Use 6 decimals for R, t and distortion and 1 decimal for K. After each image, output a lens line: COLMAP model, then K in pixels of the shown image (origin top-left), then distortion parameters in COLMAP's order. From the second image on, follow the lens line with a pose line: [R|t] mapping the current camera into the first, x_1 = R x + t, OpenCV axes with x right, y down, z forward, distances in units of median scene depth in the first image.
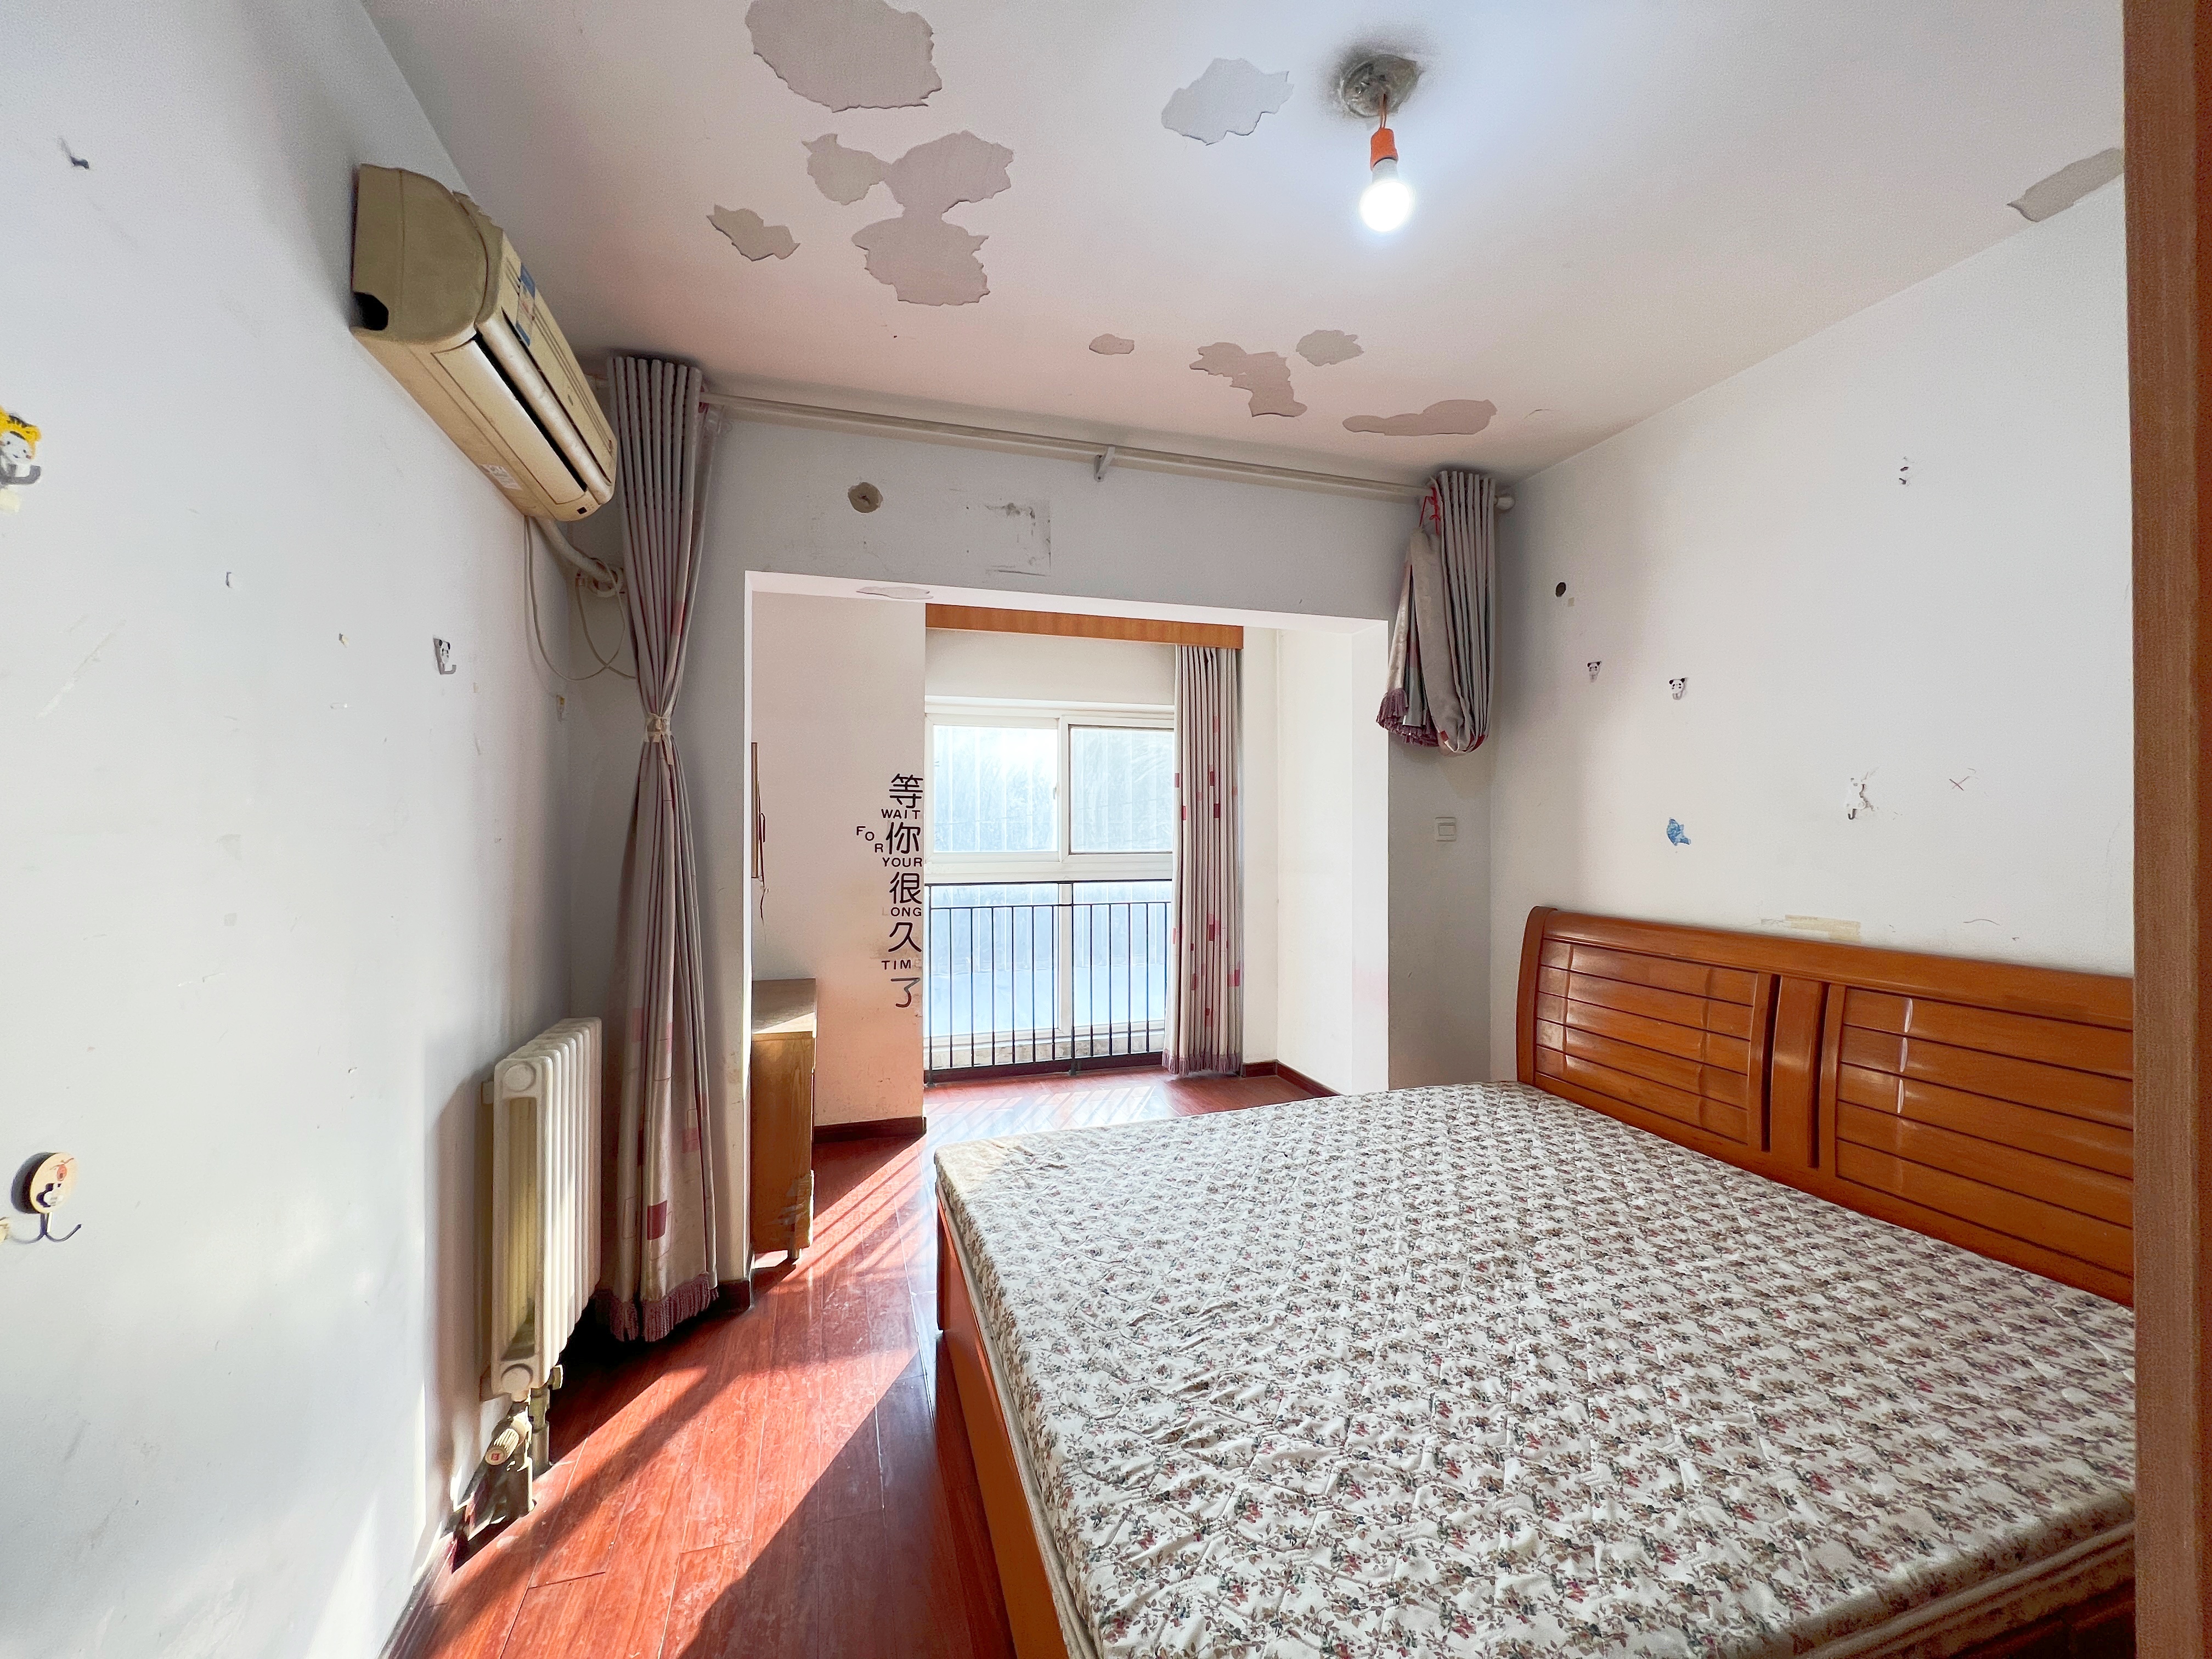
lens RADIAL K [[882.9, 0, 1113.2], [0, 882.9, 823.2], [0, 0, 1]] dist [-0.010646, -0.000024]
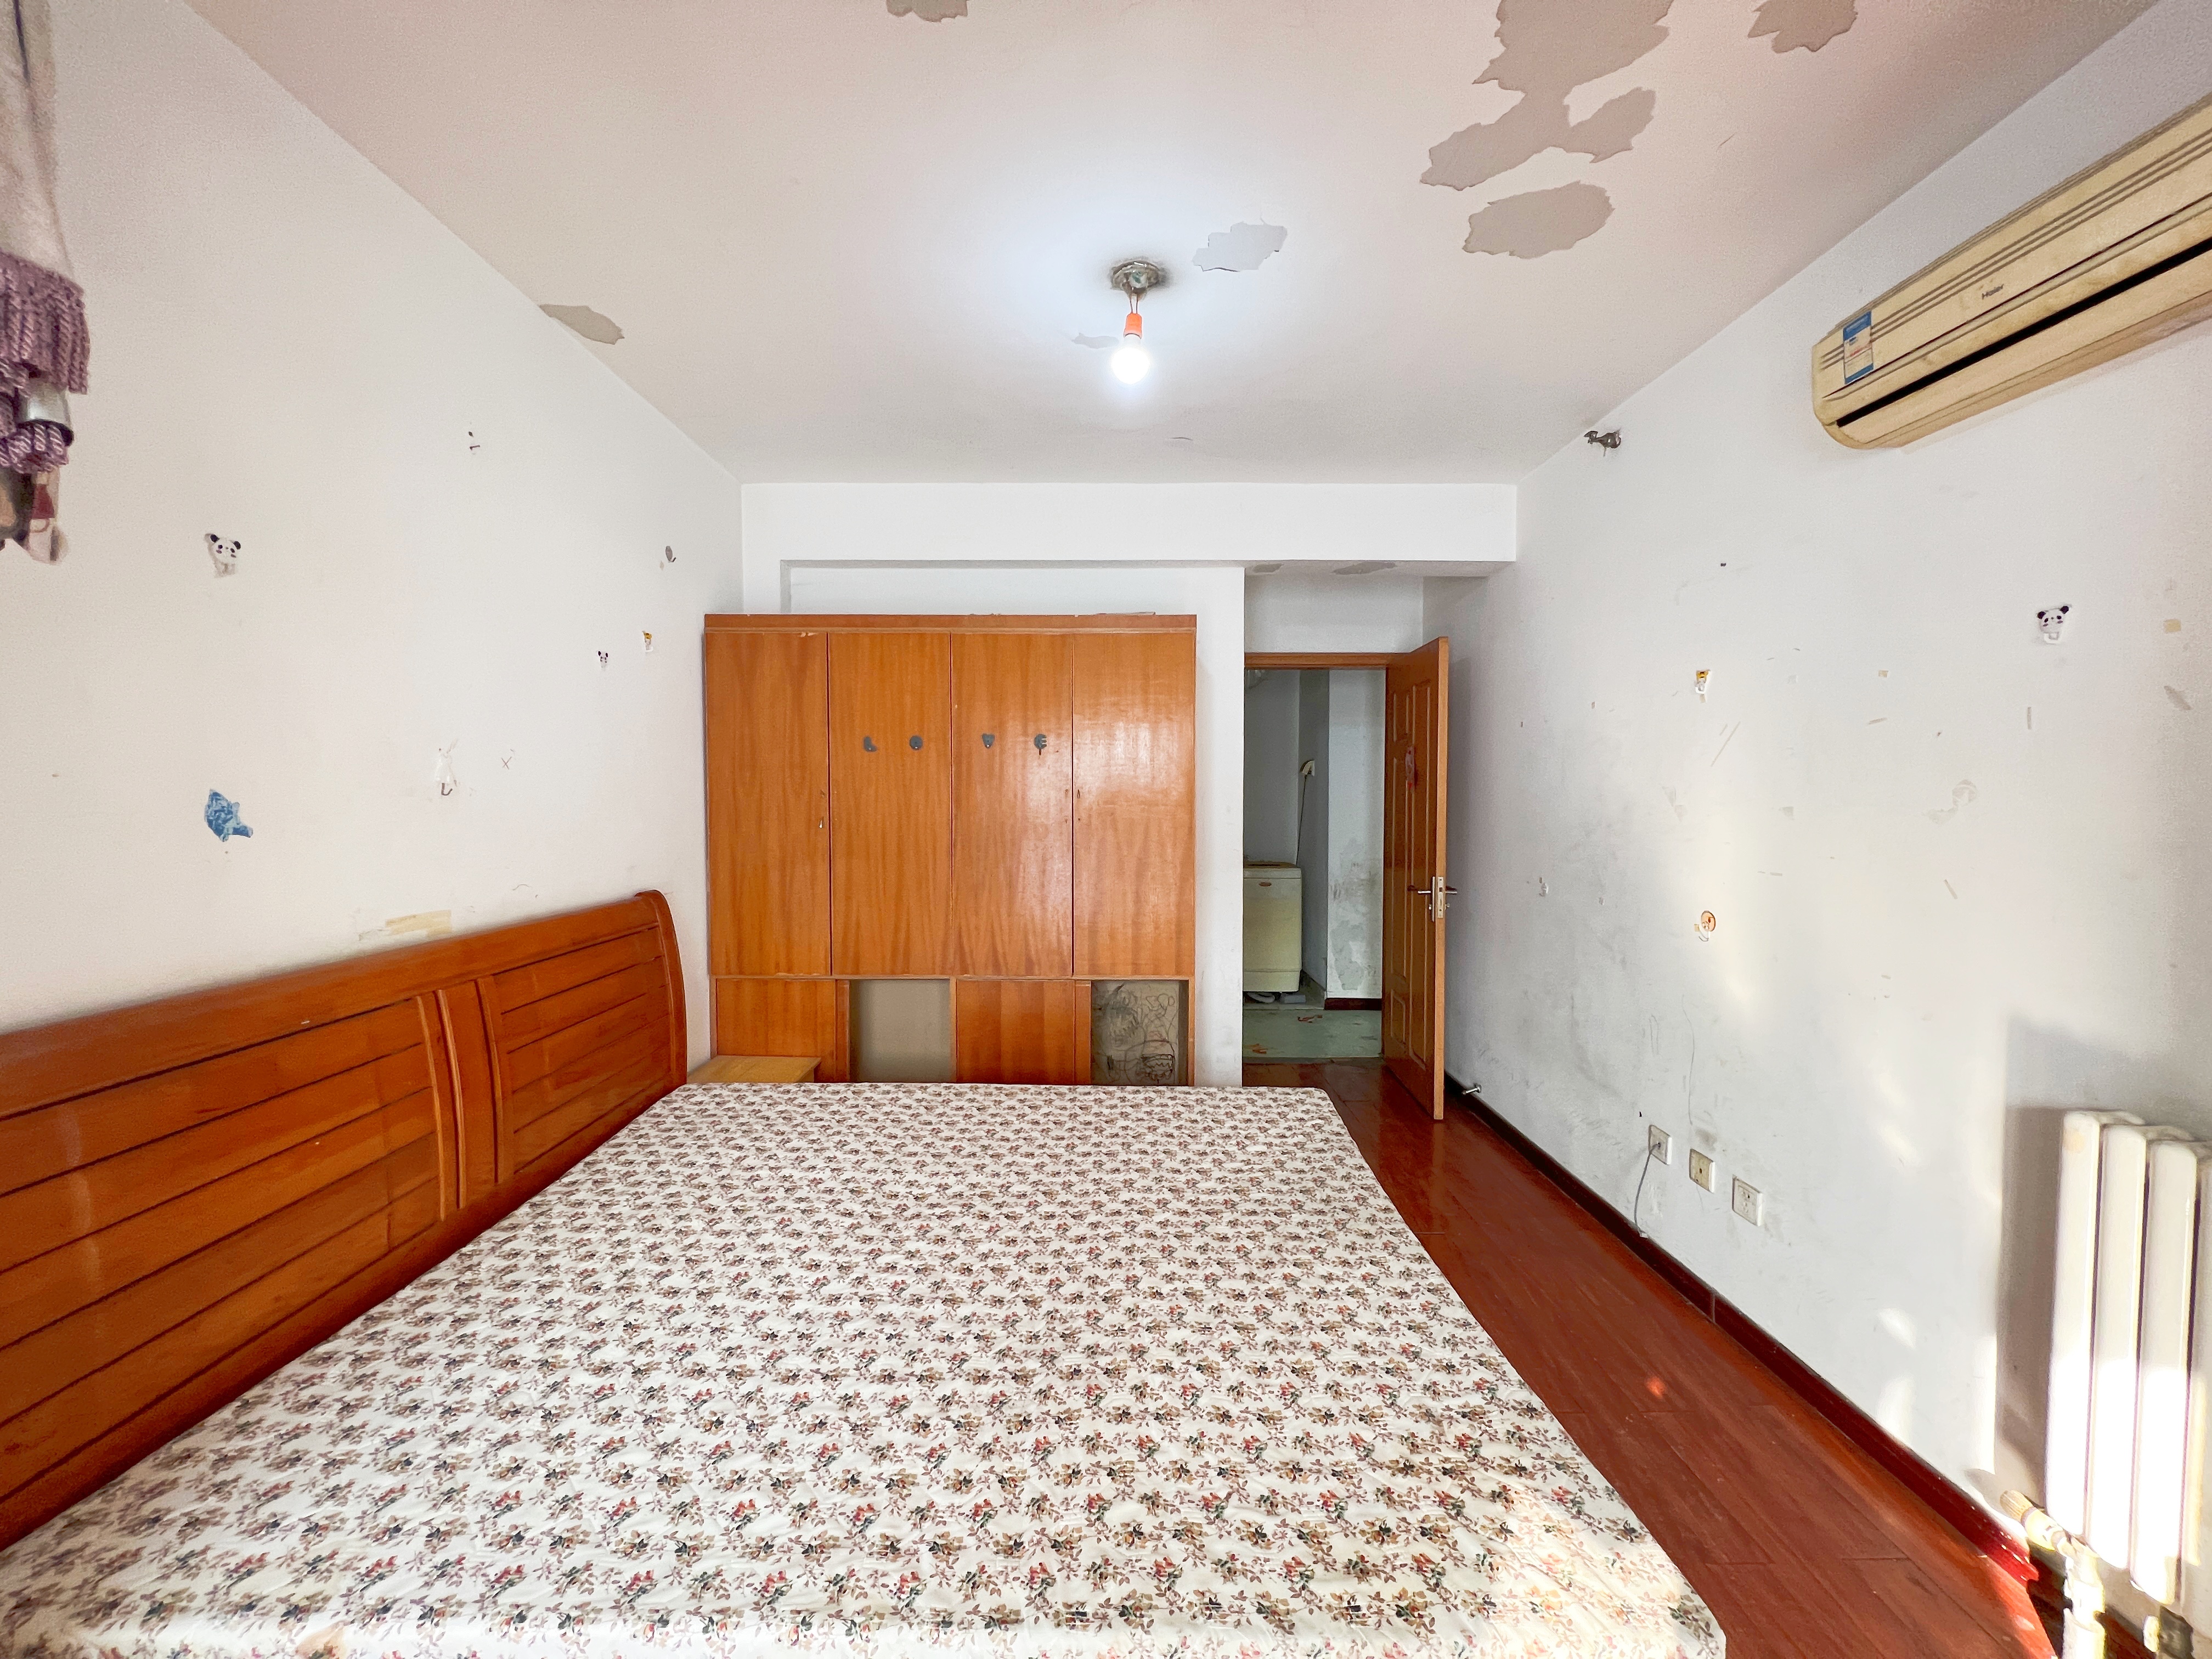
lens RADIAL K [[882.9, 0, 1105.9], [0, 882.9, 829.0], [0, 0, 1]] dist [-0.010646, -0.000024]
pose [[-0.953961, -0.012143, 0.299684, -0.055700], [-0.001534, 0.999365, 0.035611, -0.002860], [-0.299926, 0.033512, -0.953374, 1.540989]]
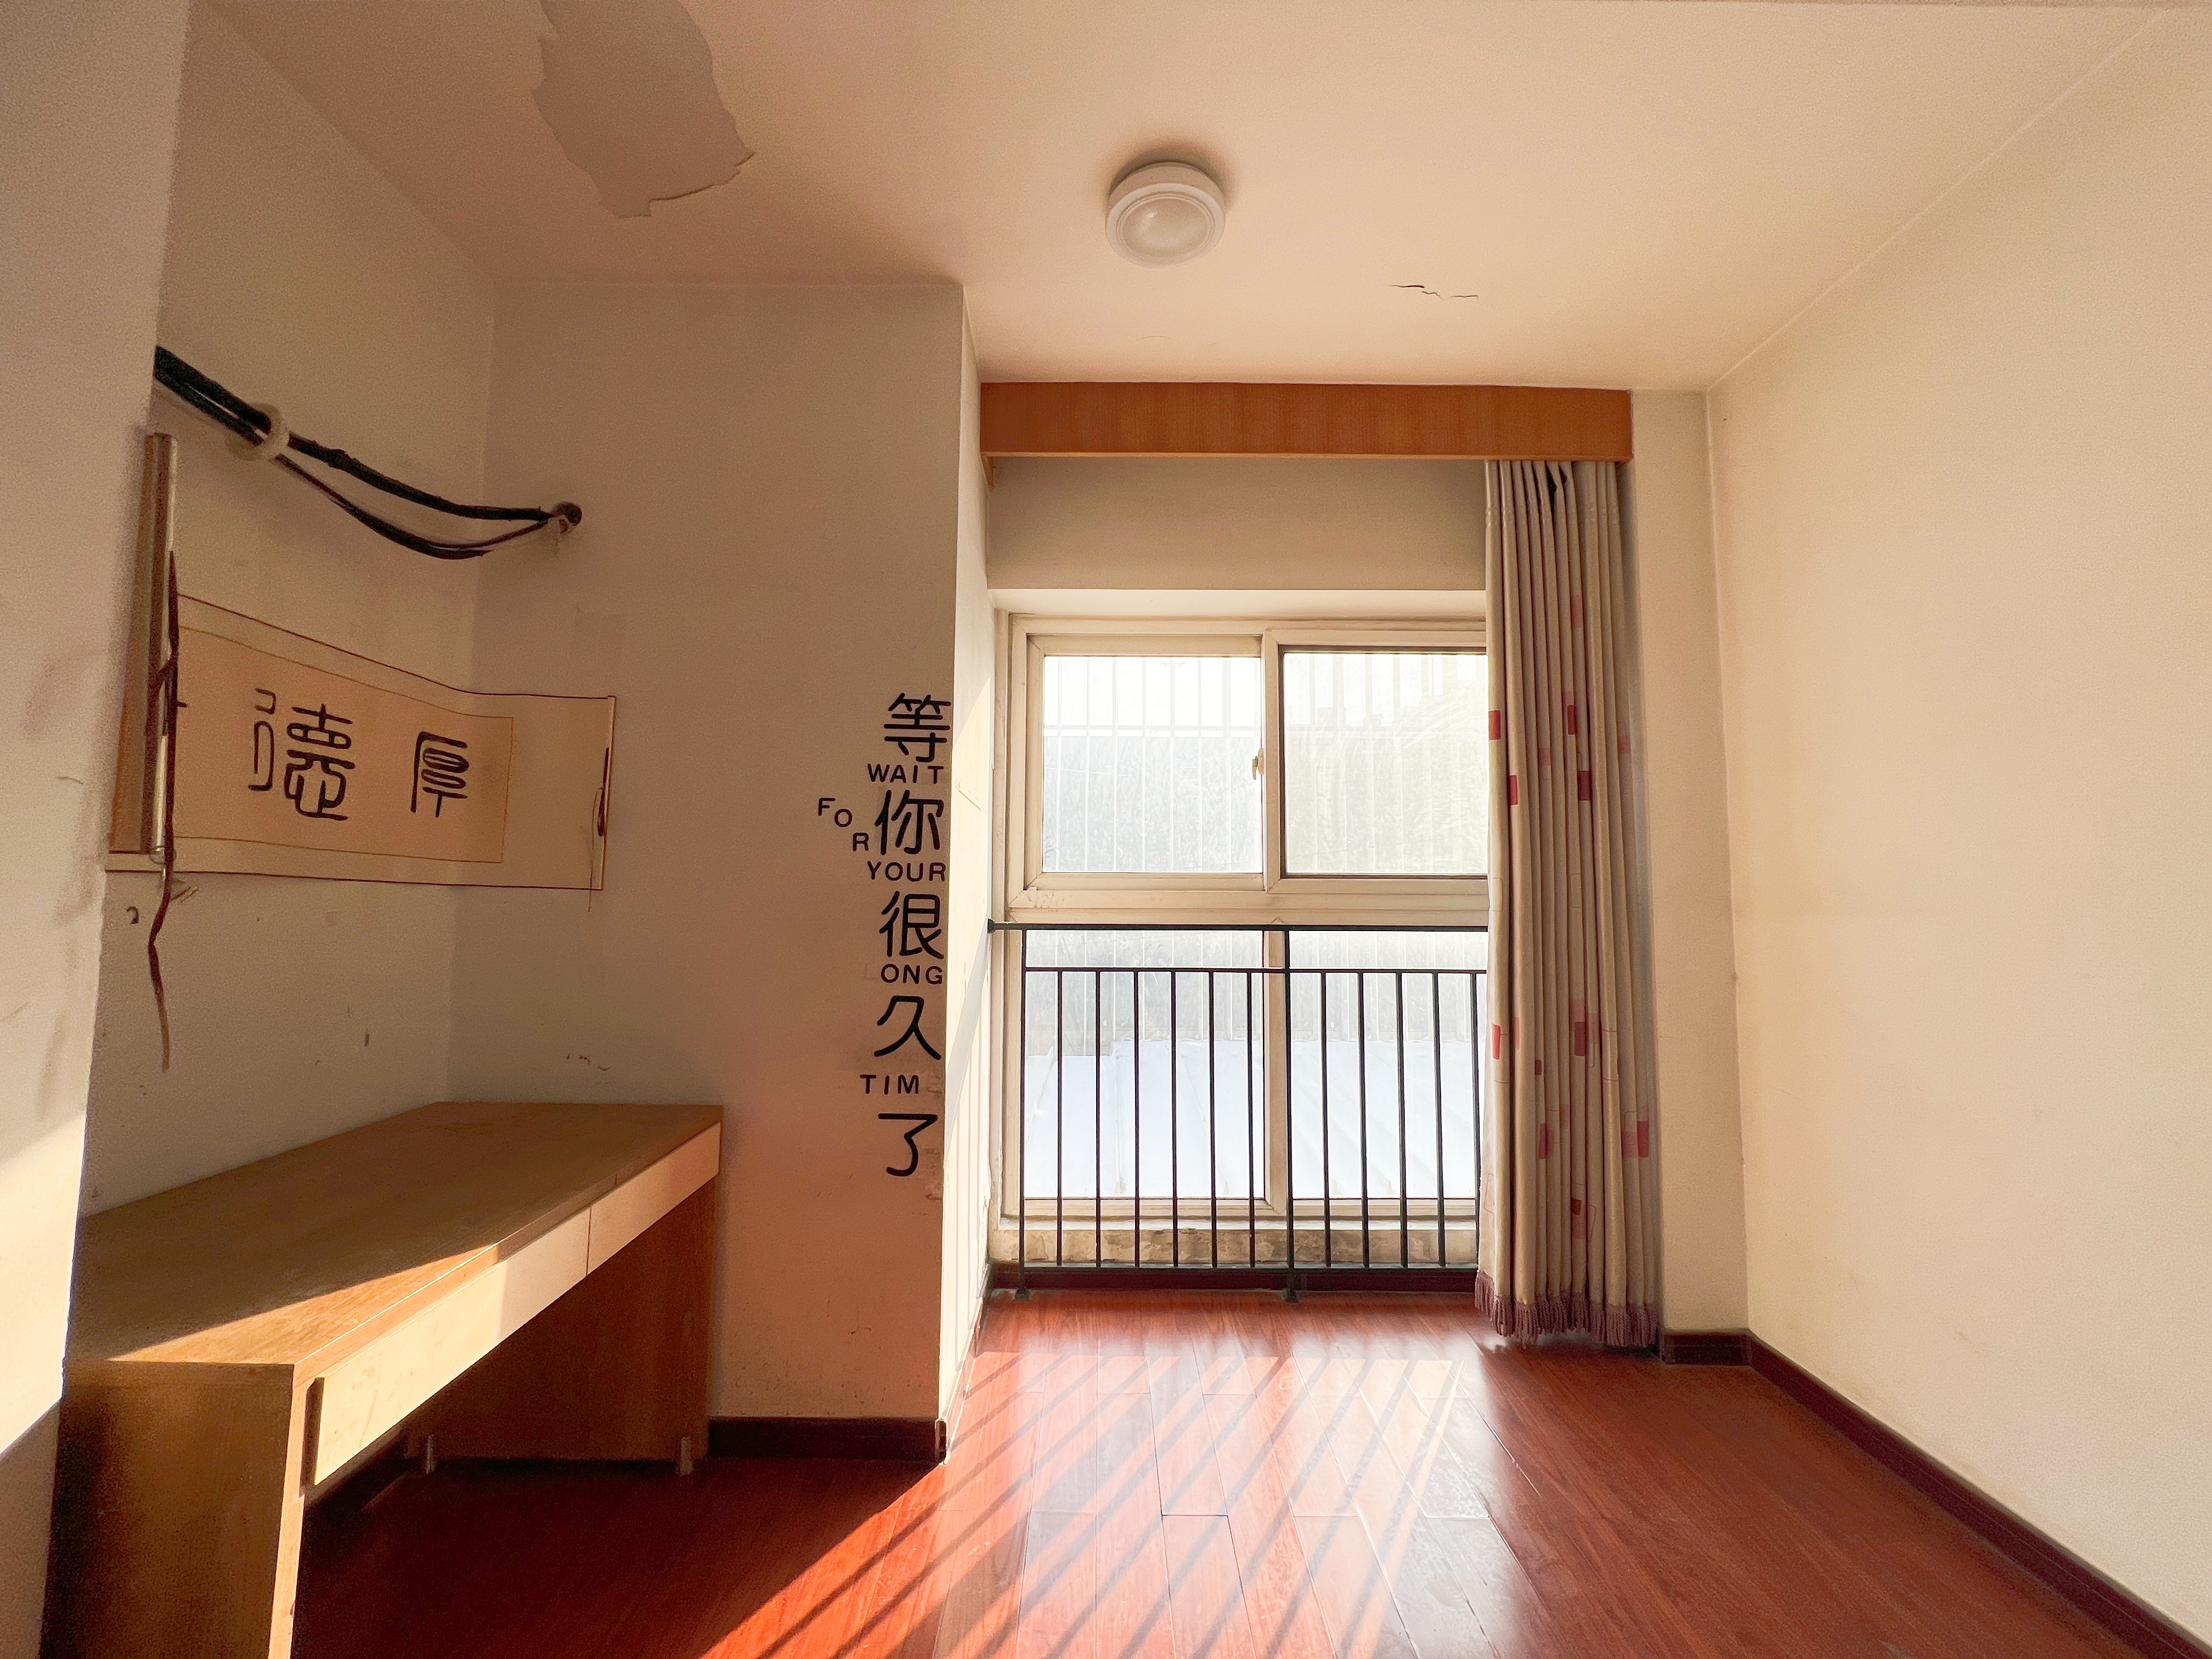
lens RADIAL K [[882.9, 0, 1087.3], [0, 882.9, 819.3], [0, 0, 1]] dist [-0.010646, -0.000024]
pose [[0.949612, -0.017942, -0.312915, 0.008266], [-0.004298, 0.997521, -0.070241, 0.040527], [0.313399, 0.068047, 0.947180, 0.466686]]
